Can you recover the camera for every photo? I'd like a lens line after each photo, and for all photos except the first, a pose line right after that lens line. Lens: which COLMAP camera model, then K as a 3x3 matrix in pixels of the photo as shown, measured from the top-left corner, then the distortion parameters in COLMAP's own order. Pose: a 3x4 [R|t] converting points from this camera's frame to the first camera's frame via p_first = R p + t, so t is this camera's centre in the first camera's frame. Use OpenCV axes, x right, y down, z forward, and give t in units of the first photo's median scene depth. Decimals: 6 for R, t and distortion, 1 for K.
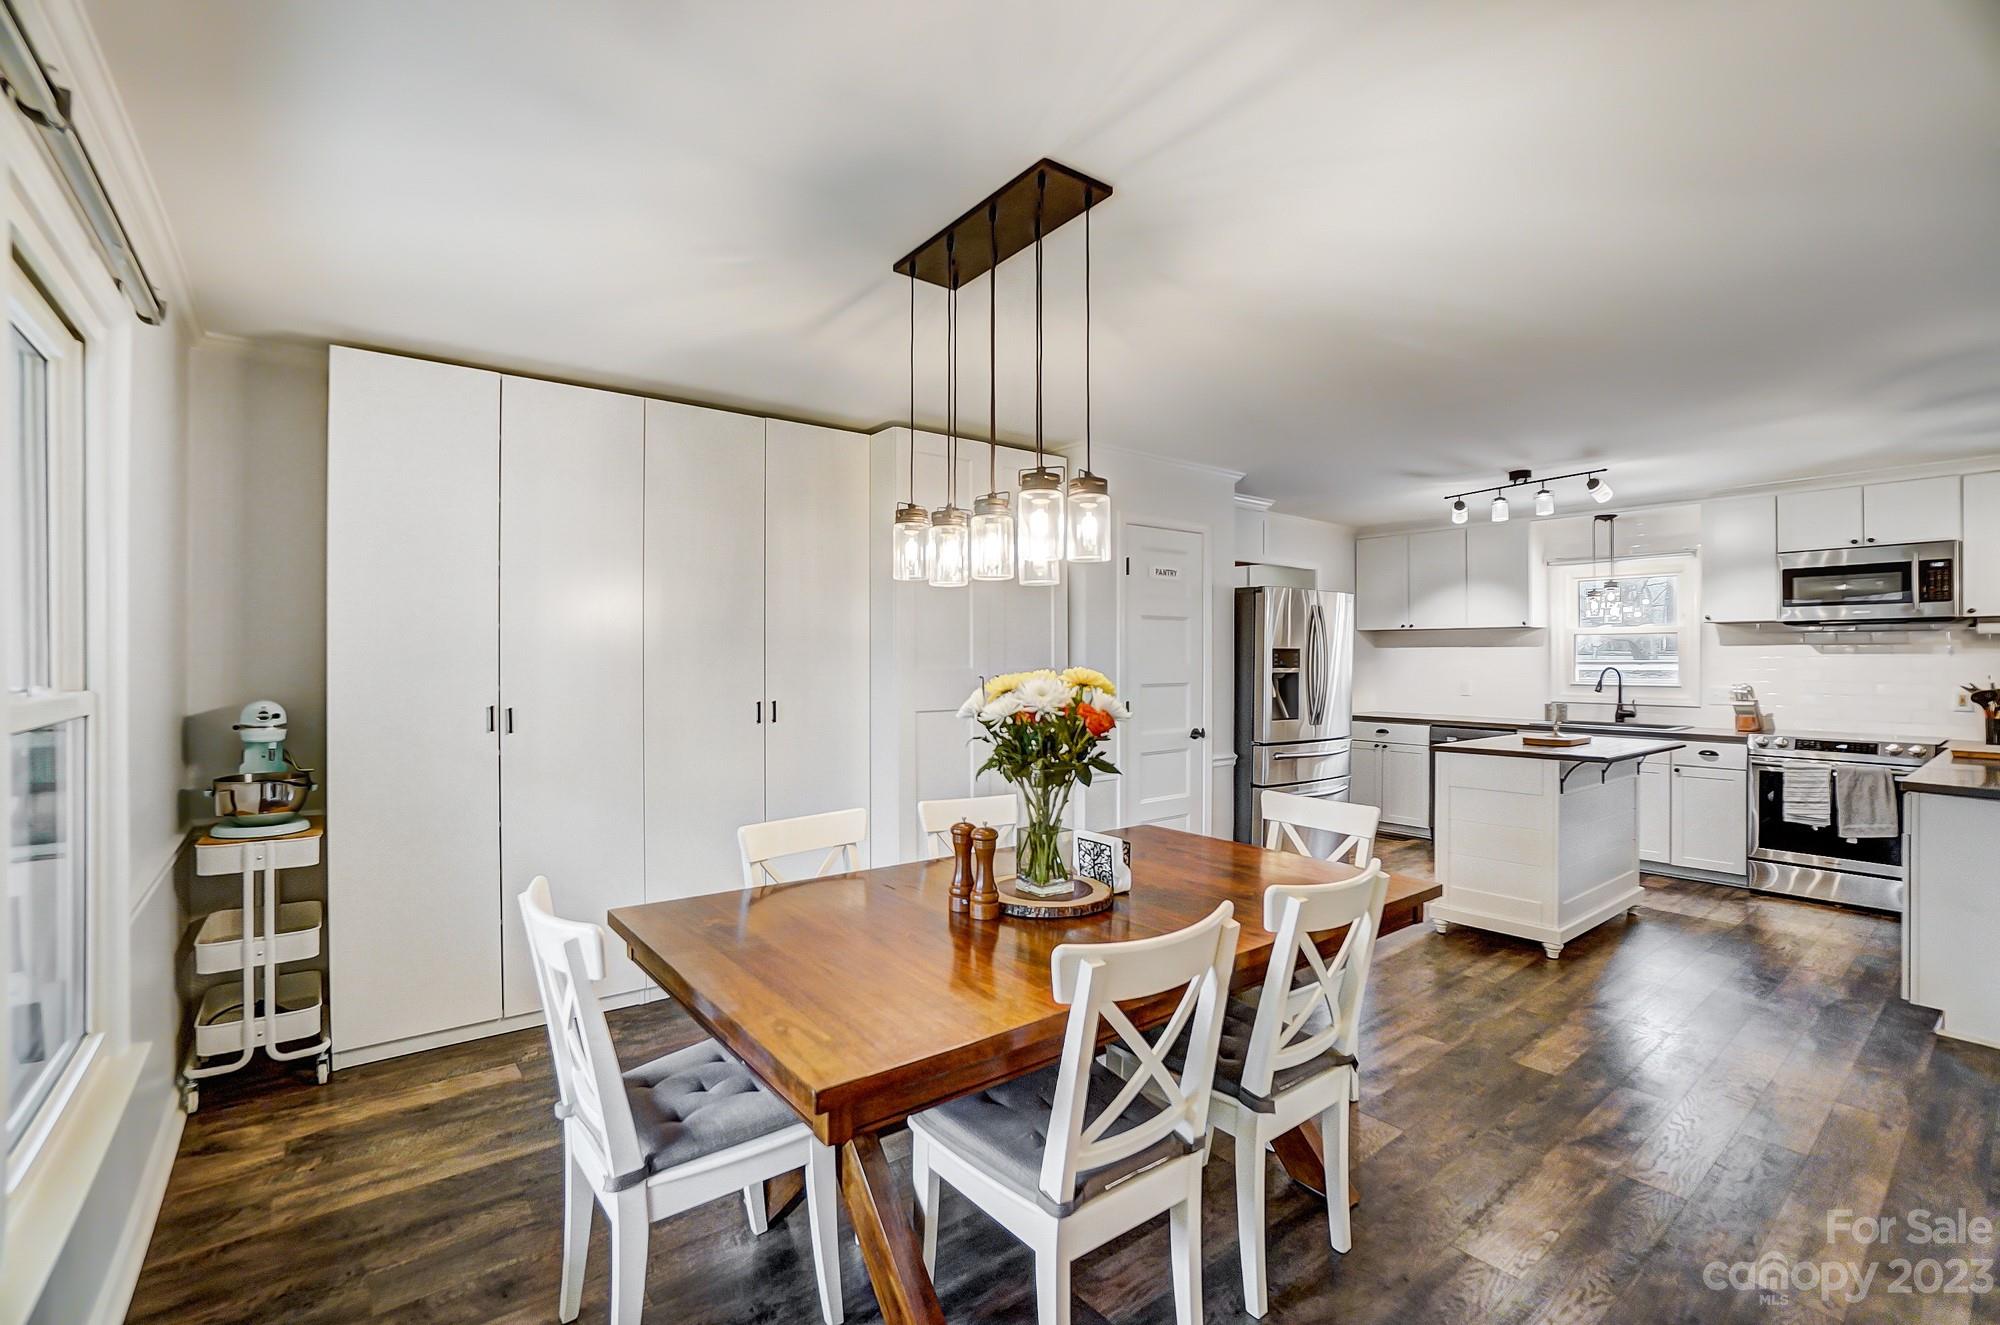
lens RADIAL K [[890.4, 0, 991.6], [0, 890.4, 658.2], [0, 0, 1]] dist [-0.066833, 0.023261]
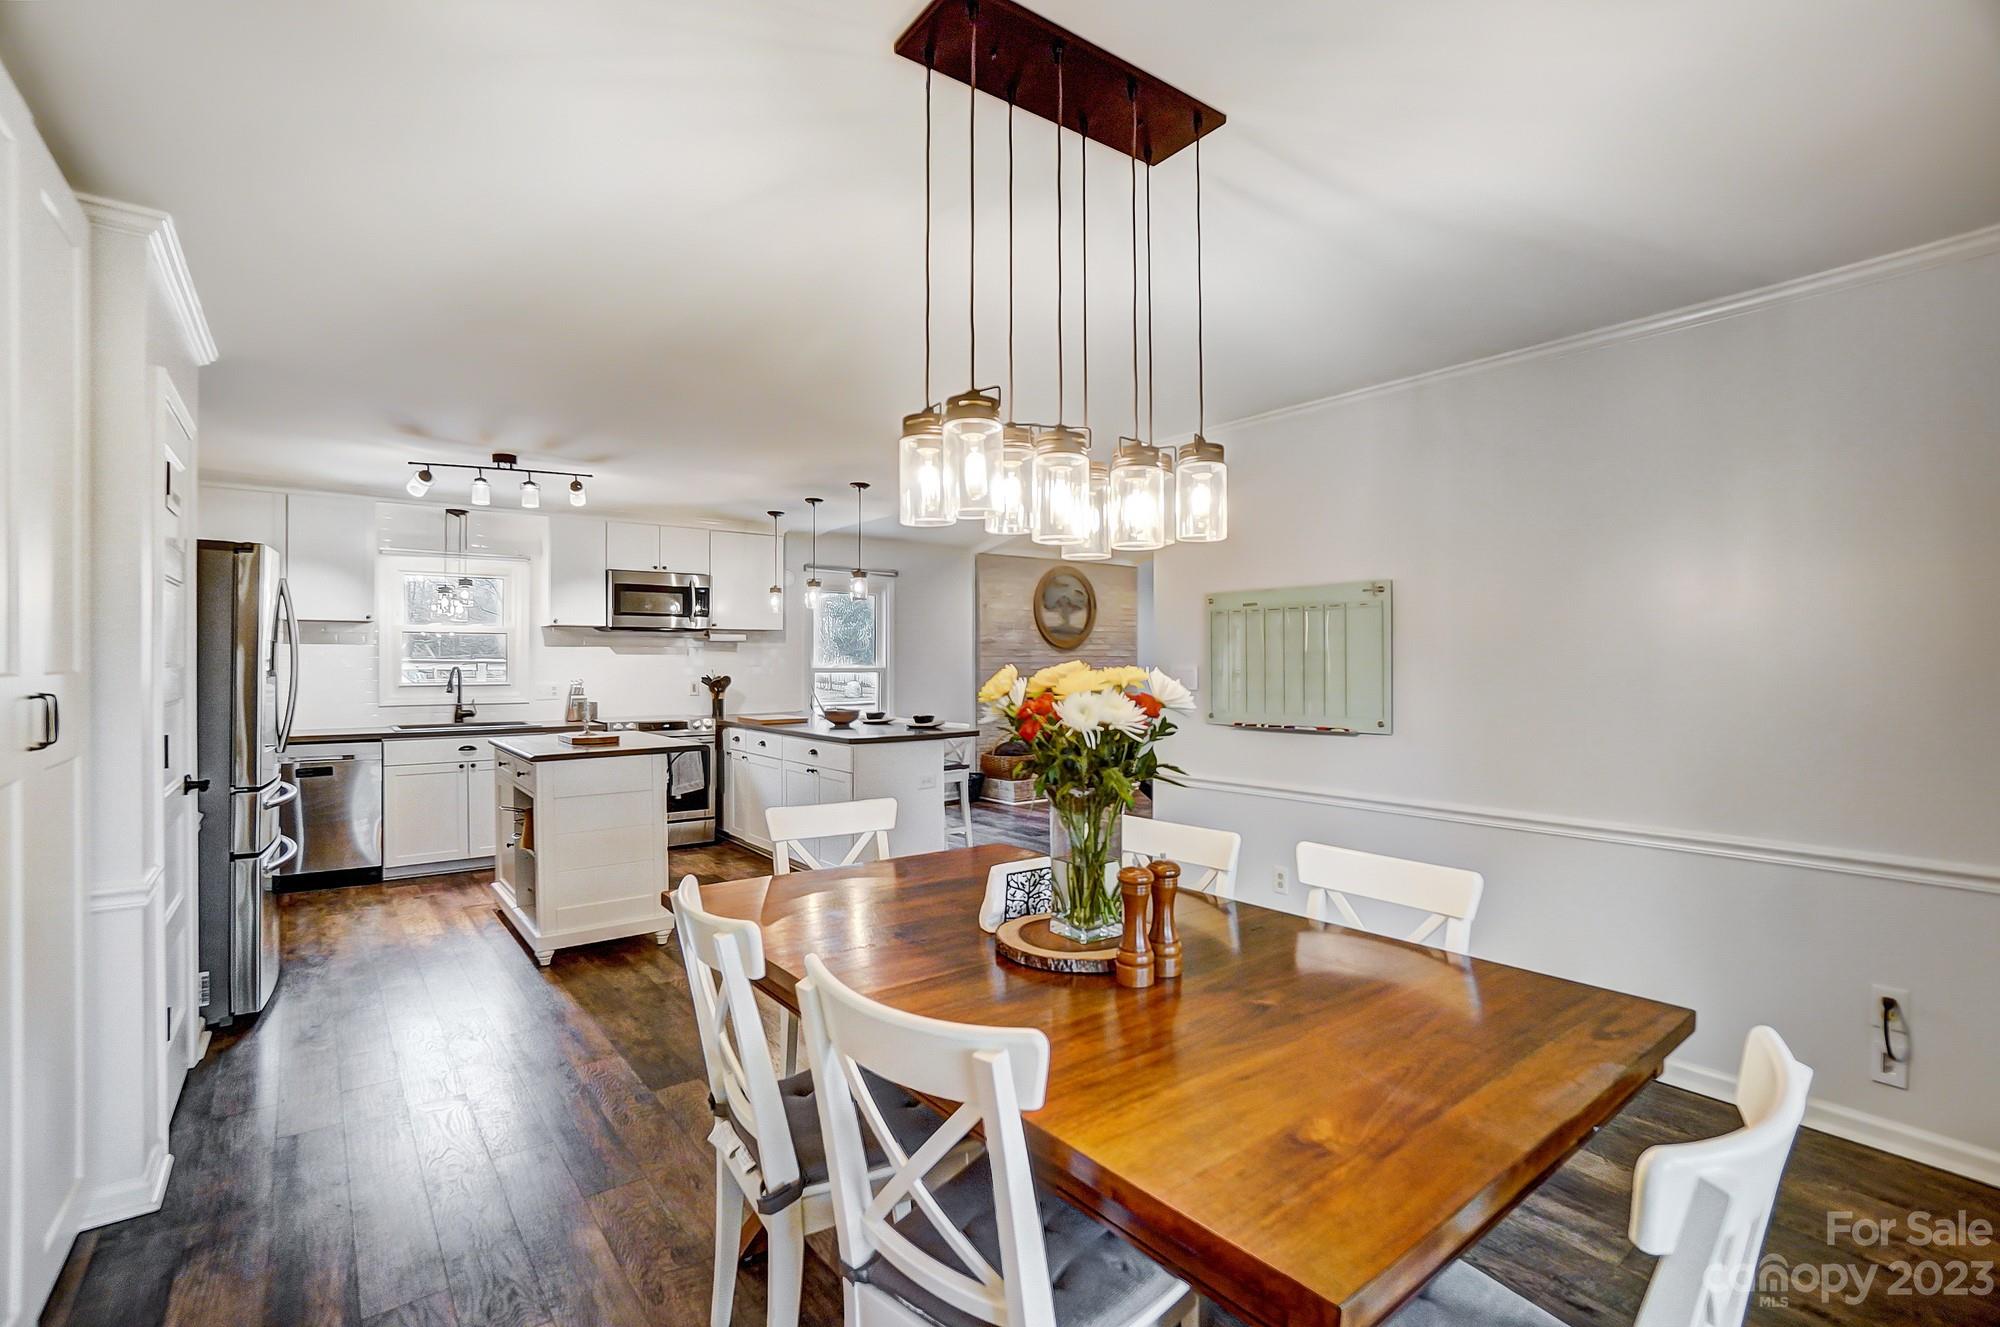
lens RADIAL K [[901.3, 0, 995.9], [0, 901.3, 660.0], [0, 0, 1]] dist [-0.060433, 0.023782]
pose [[0.002423, 0.000097, 0.999997, -0.344646], [-0.000135, 1.000000, -0.000097, 0.003844], [-0.999997, -0.000135, 0.002423, 0.484373]]
